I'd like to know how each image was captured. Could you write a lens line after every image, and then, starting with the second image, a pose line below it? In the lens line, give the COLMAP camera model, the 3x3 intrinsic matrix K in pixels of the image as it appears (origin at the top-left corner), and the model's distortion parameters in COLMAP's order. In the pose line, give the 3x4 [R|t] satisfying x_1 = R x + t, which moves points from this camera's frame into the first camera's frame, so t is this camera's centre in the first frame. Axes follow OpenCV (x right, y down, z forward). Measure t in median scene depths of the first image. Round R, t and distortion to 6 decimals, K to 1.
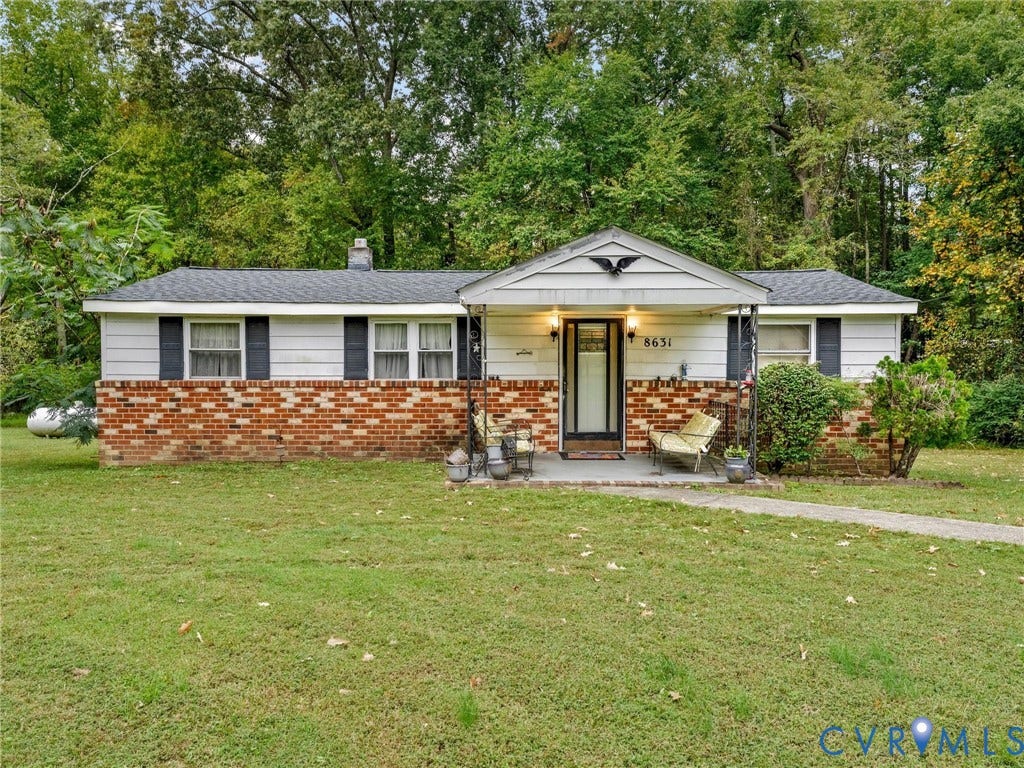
lens RADIAL K [[753.2, 0, 512.0], [0, 753.2, 366.4], [0, 0, 1]] dist [-0.010654, 0.022808]
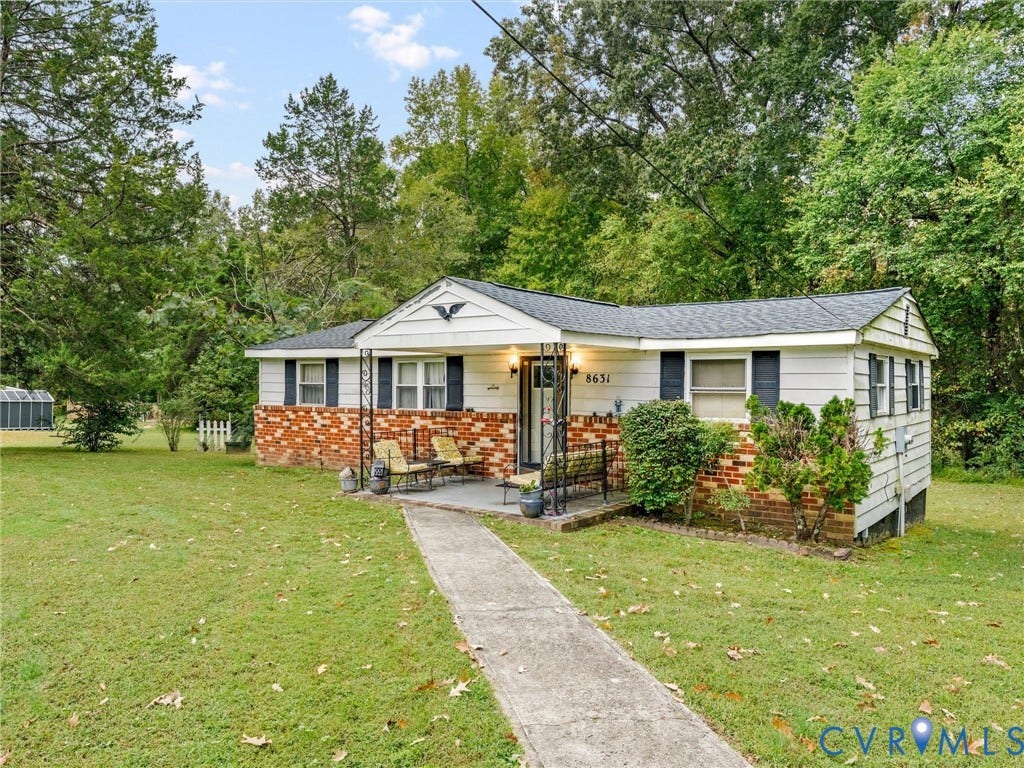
lens RADIAL K [[753.2, 0, 517.5], [0, 753.2, 371.7], [0, 0, 1]] dist [-0.010654, 0.022808]
pose [[0.819516, -0.005018, -0.573035, 0.688136], [-0.013902, 0.999493, -0.028634, -0.010472], [0.572888, 0.031432, 0.819031, 0.106923]]
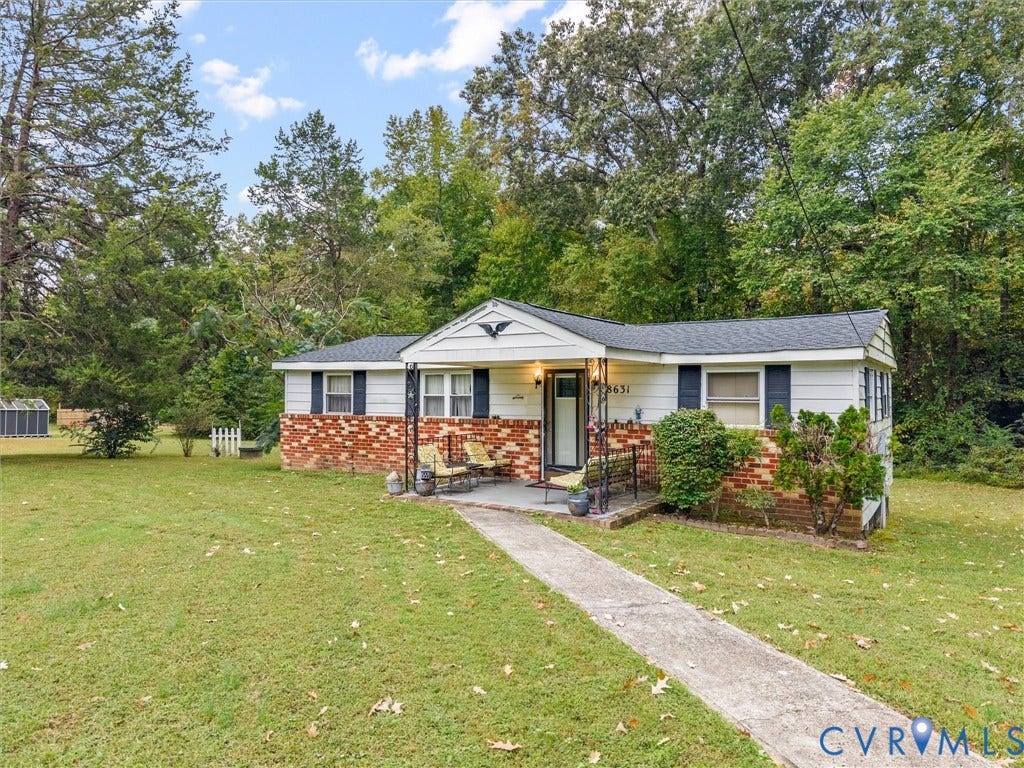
lens RADIAL K [[671.3, 0, 521.4], [0, 671.3, 366.5], [0, 0, 1]] dist [0.041556, -0.045307]
pose [[0.859549, -0.016112, -0.510799, 0.586950], [-0.011515, 0.998639, -0.050877, -0.012947], [0.510924, 0.049613, 0.858193, 0.055598]]
